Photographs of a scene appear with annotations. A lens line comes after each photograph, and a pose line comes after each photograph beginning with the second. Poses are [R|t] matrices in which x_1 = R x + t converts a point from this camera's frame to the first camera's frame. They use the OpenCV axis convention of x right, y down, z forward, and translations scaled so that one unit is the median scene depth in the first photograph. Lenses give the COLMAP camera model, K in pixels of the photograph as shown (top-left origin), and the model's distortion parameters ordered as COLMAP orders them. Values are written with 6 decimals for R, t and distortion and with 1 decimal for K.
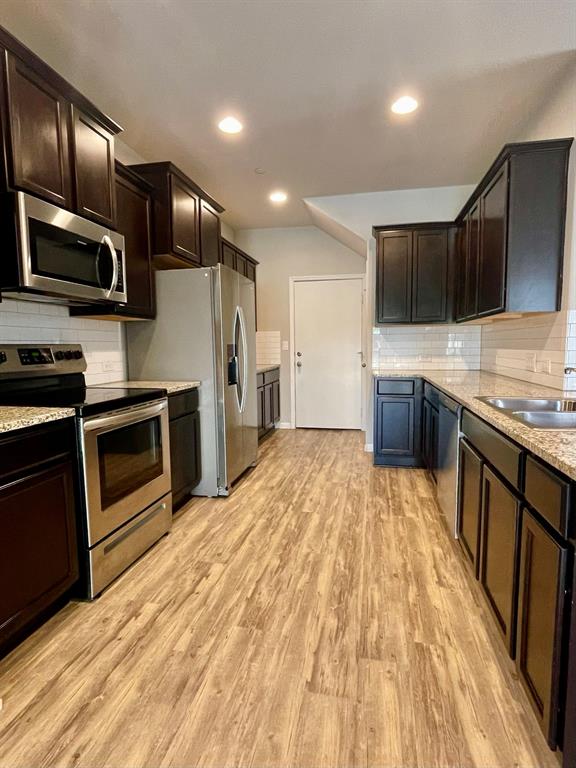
lens RADIAL K [[404.3, 0, 290.6], [0, 404.3, 389.1], [0, 0, 1]] dist [0.001131, -0.001545]
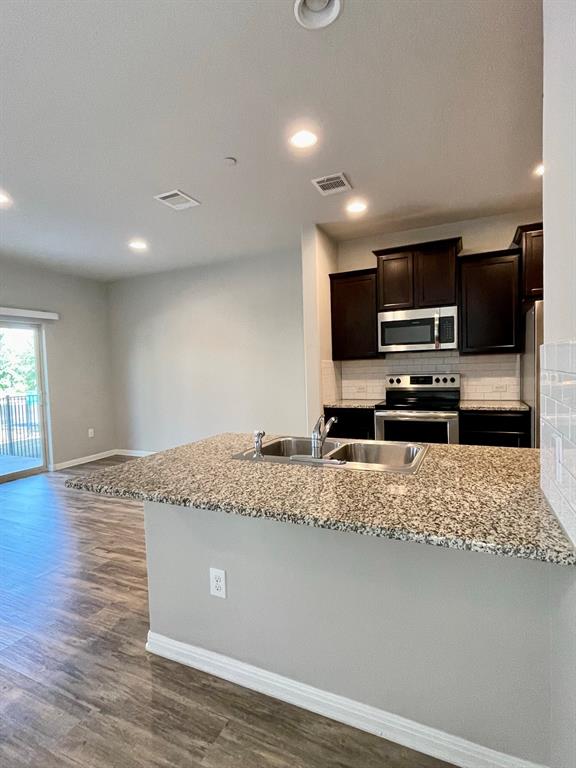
lens RADIAL K [[384.6, 0, 288.5], [0, 384.6, 389.4], [0, 0, 1]] dist [-0.000515, -0.000850]
pose [[-0.229899, 0.071410, -0.970591, 1.106259], [-0.071848, 0.993338, 0.090102, -0.132743], [0.970559, 0.090449, -0.223237, 0.667995]]
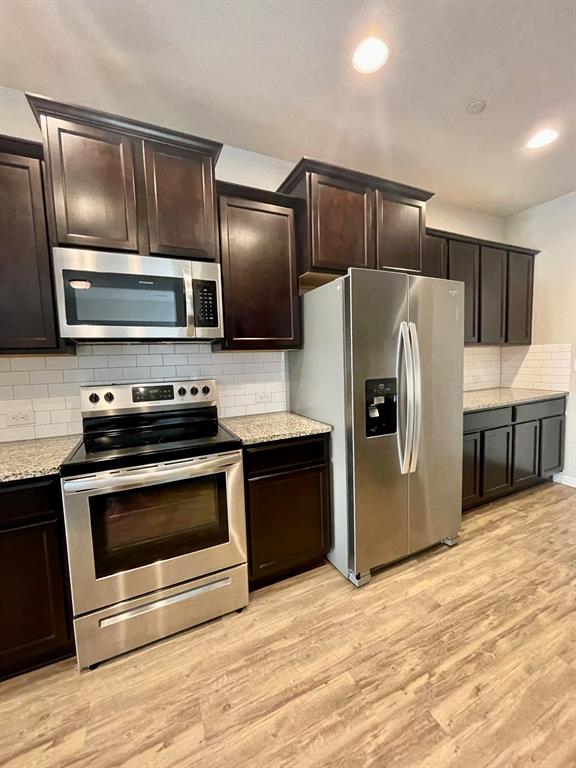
lens RADIAL K [[310.3, 0, 290.9], [0, 310.3, 384.9], [0, 0, 1]] dist [0.003025, -0.002032]
pose [[0.603775, 0.060279, -0.794872, 0.229827], [-0.060675, 0.997719, 0.029574, -0.127538], [0.794842, 0.030373, 0.606055, 0.655133]]
